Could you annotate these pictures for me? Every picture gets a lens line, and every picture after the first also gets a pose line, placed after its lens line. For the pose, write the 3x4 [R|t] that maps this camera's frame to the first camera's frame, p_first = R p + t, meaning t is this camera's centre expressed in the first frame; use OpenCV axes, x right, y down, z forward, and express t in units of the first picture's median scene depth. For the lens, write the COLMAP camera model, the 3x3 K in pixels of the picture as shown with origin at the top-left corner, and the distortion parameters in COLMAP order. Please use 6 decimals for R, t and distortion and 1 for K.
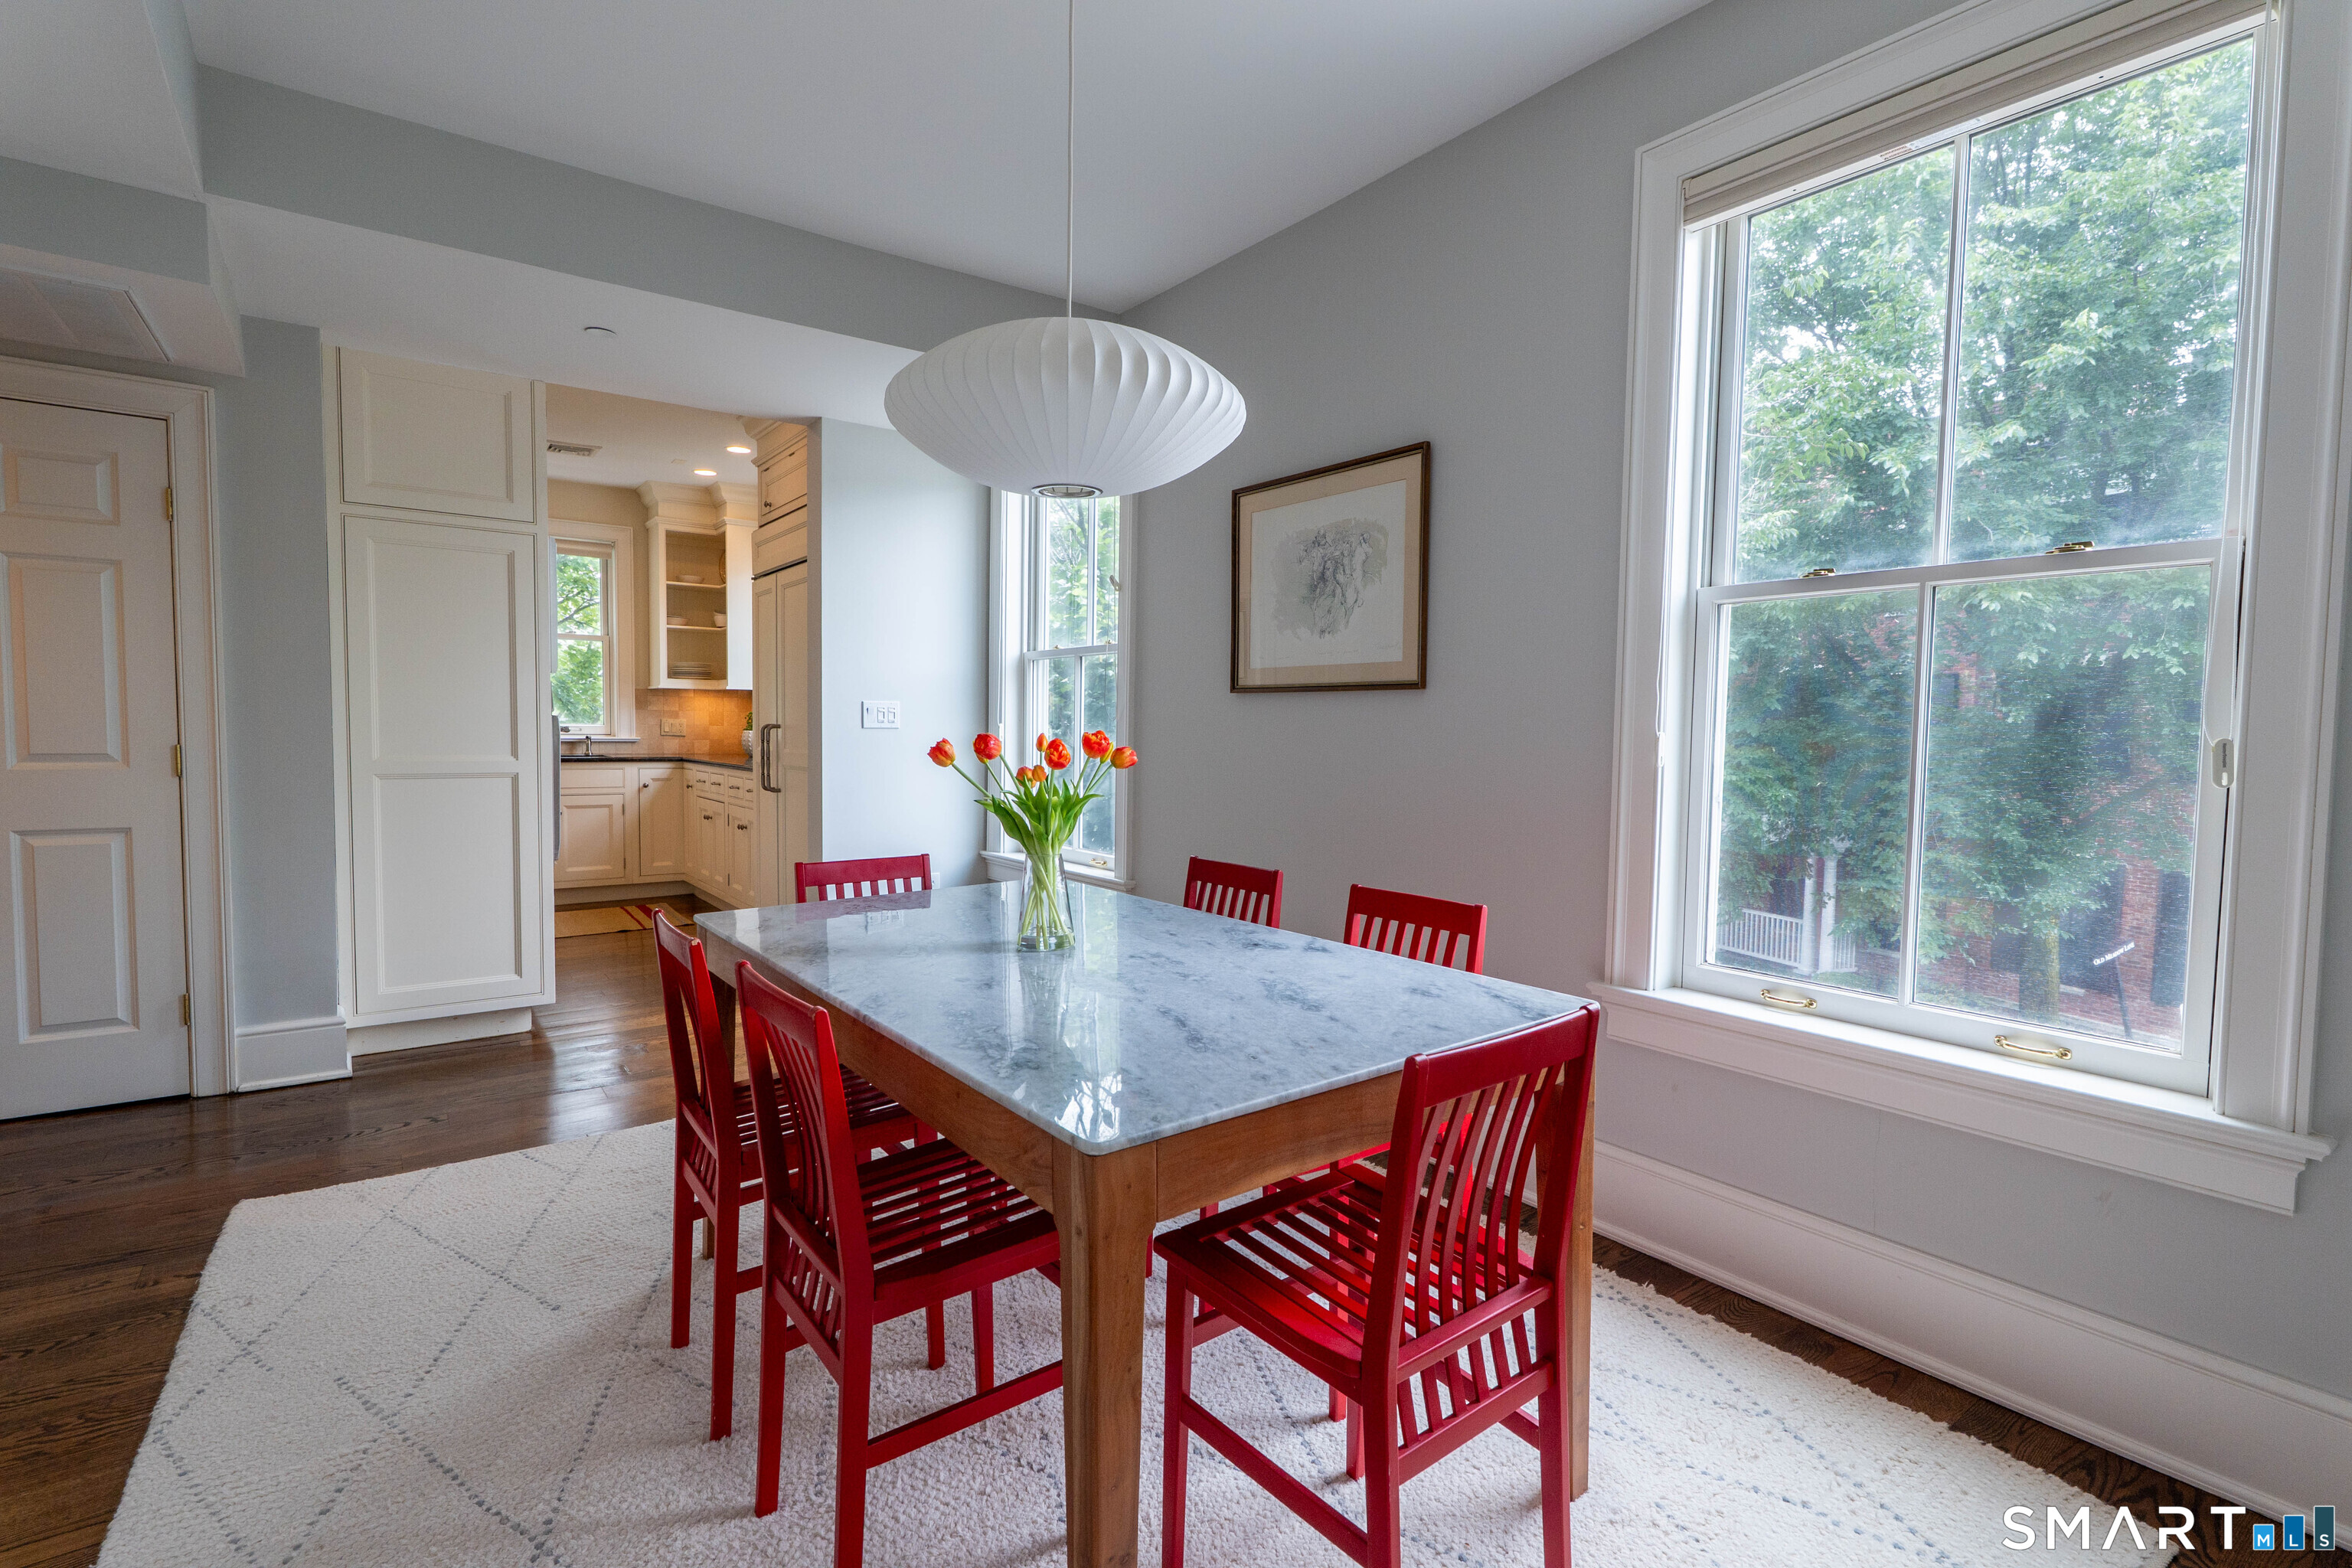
lens RADIAL K [[1066.4, 0, 1176.0], [0, 1066.4, 784.0], [0, 0, 1]] dist [0.002963, 0.000207]
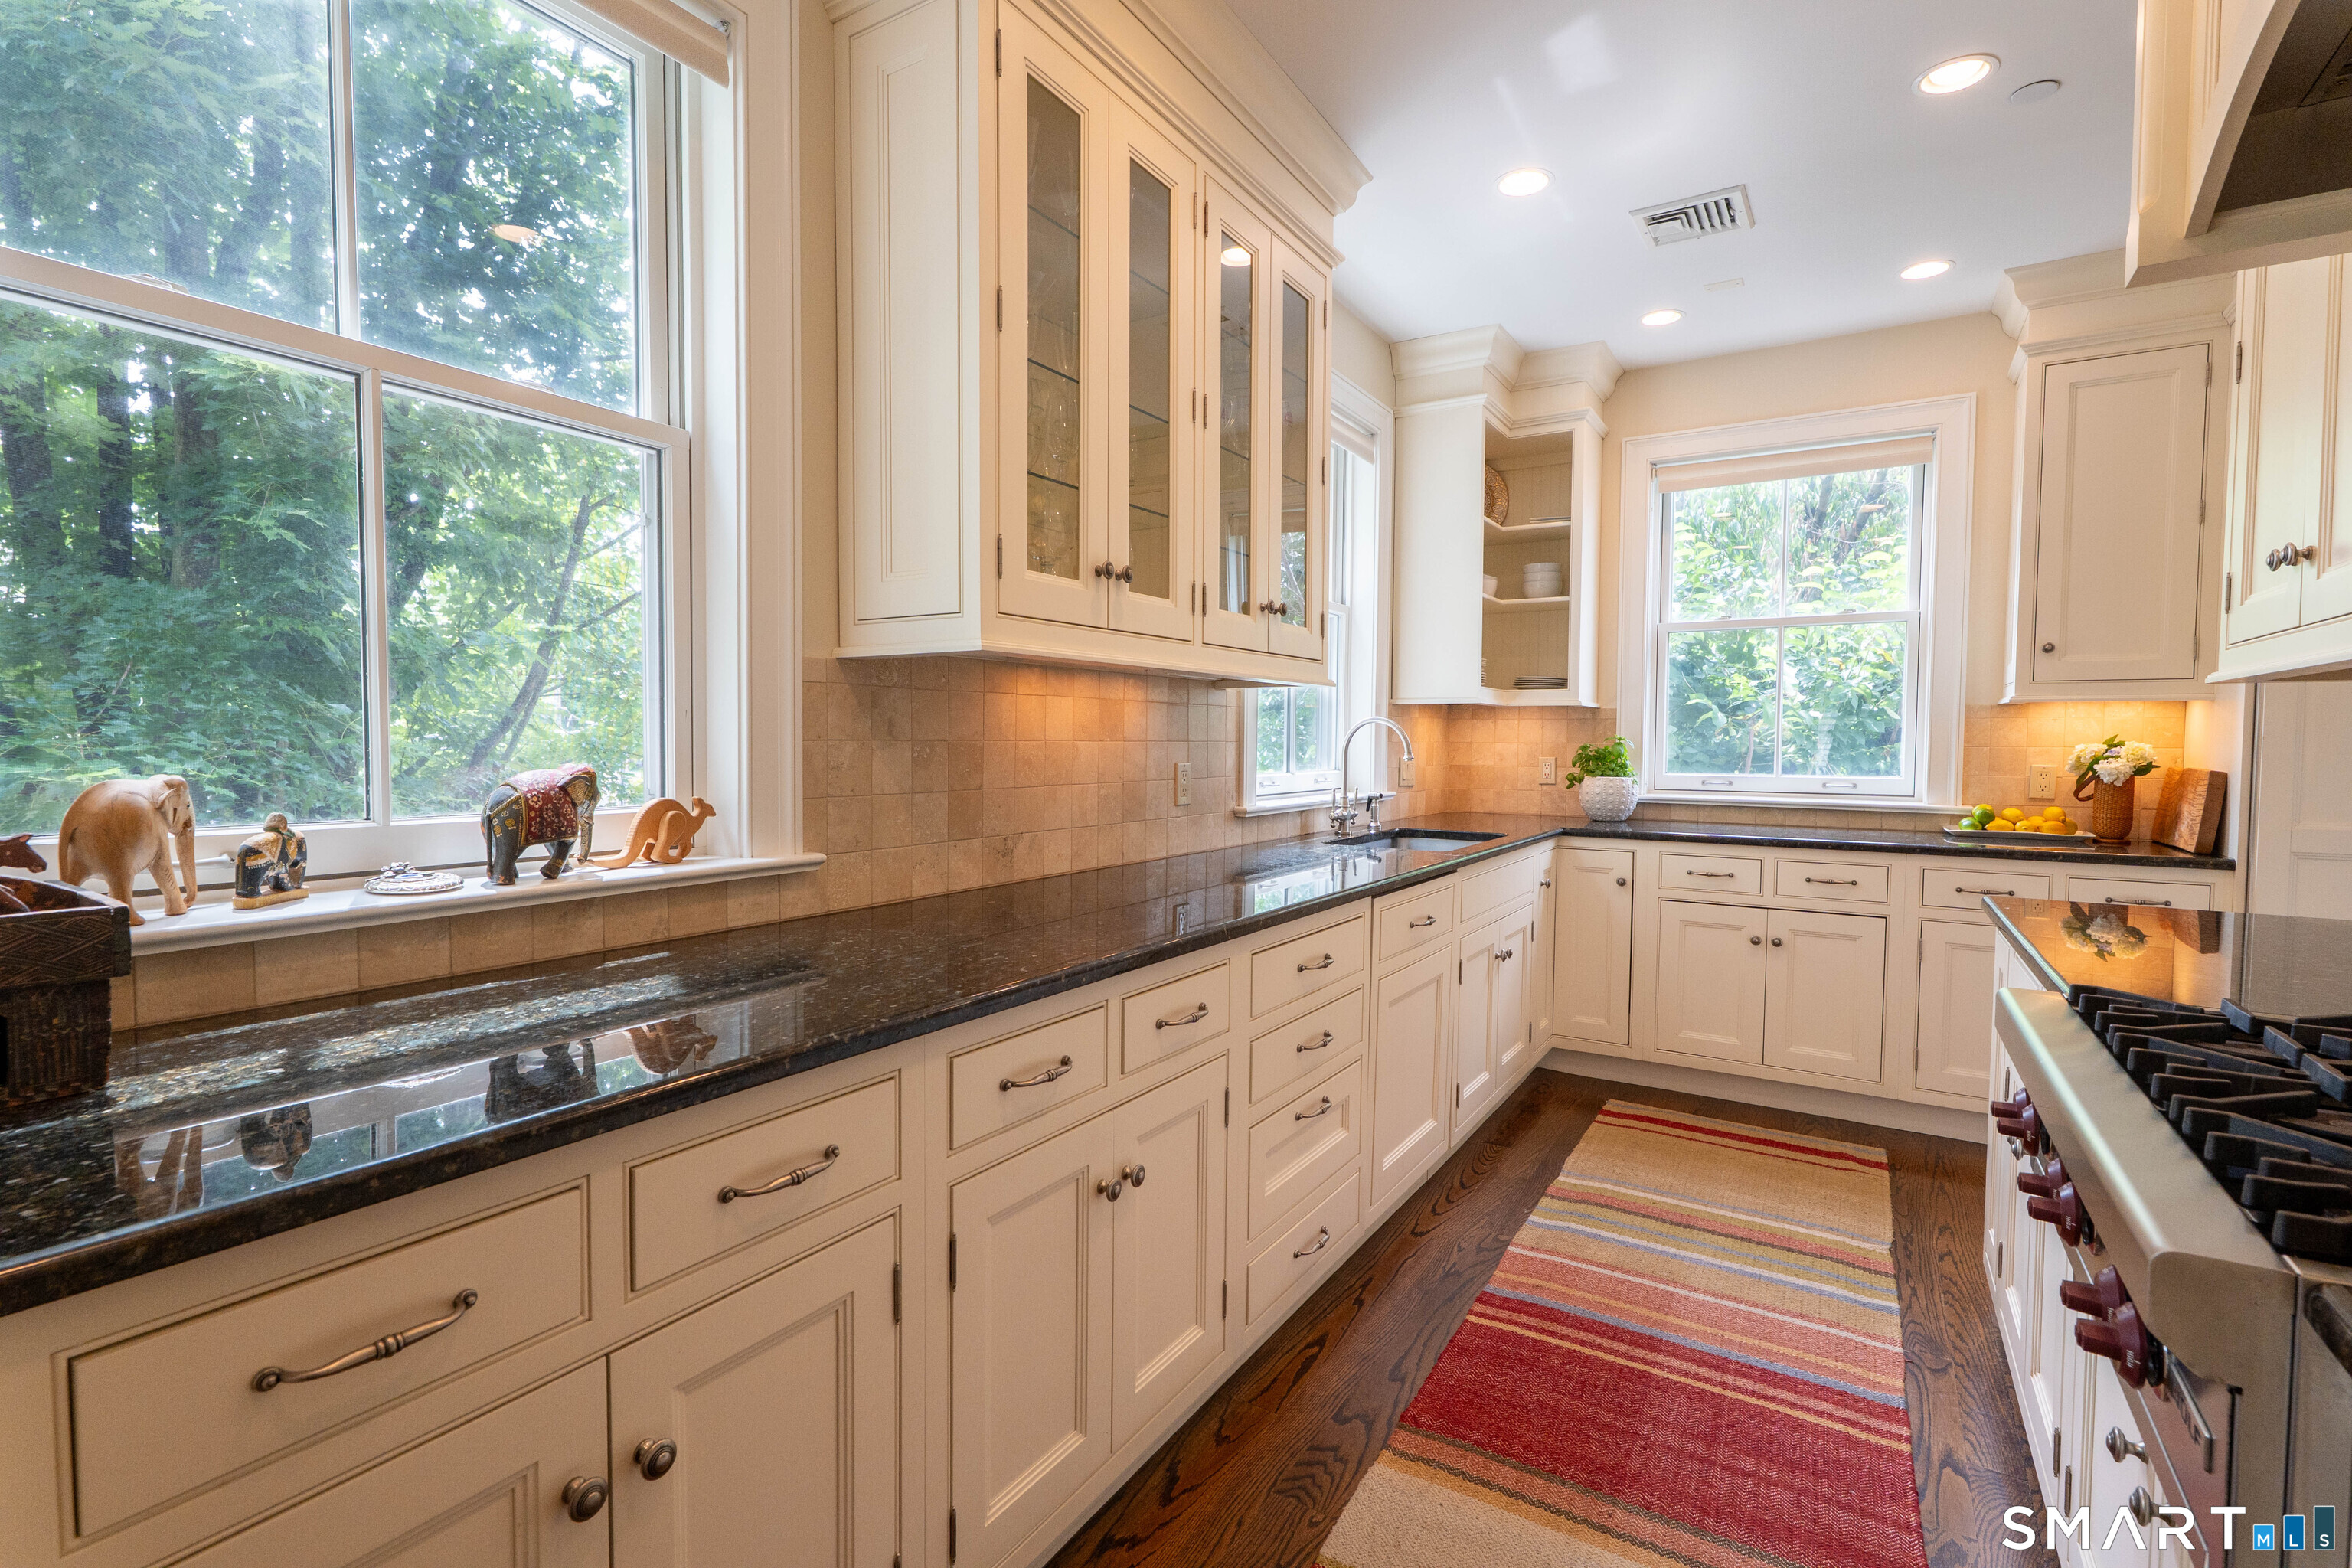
lens RADIAL K [[1066.4, 0, 1176.0], [0, 1066.4, 784.0], [0, 0, 1]] dist [0.002963, 0.000207]
pose [[0.940293, -0.021646, 0.339677, -0.806779], [0.023423, 0.999725, -0.001134, -0.049250], [-0.339559, 0.009023, 0.940541, 0.519231]]
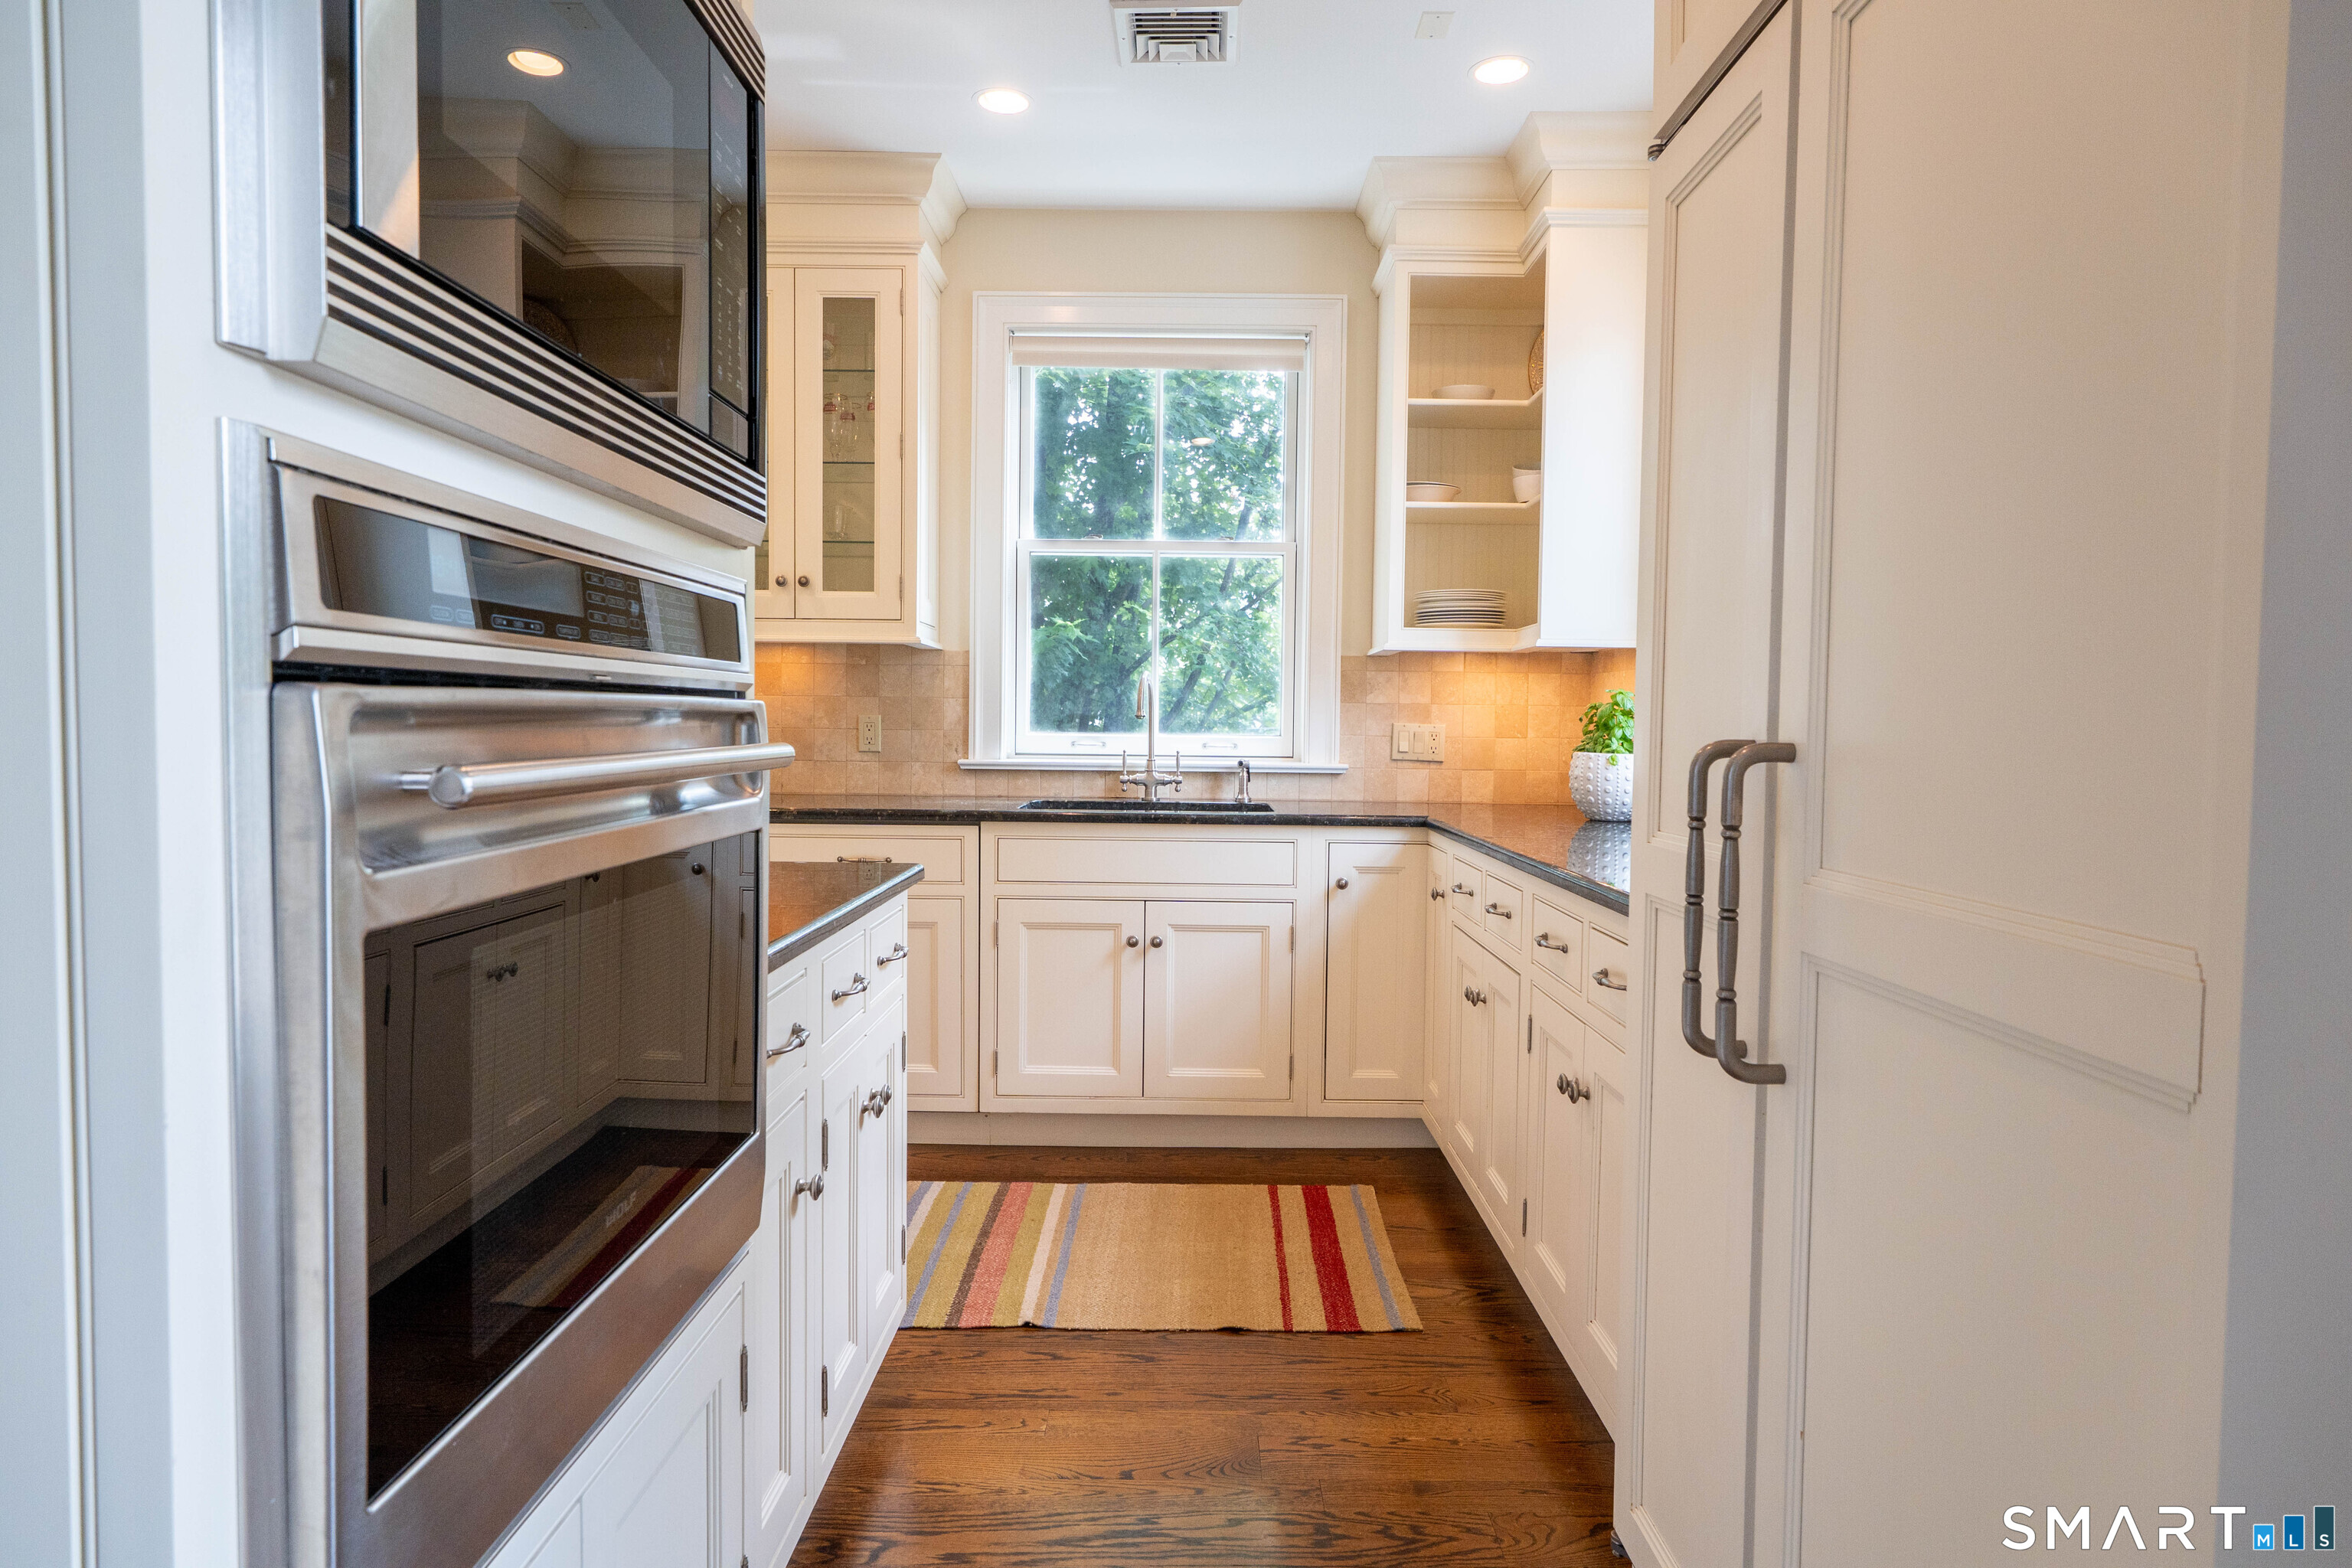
lens RADIAL K [[1358.0, 0, 1176.0], [0, 1358.0, 784.0], [0, 0, 1]] dist [-0.000163, -0.000041]
pose [[0.791542, 0.020847, -0.610759, -0.214599], [-0.033259, 0.999406, -0.008992, -0.028242], [0.610209, 0.027431, 0.791765, 0.511865]]
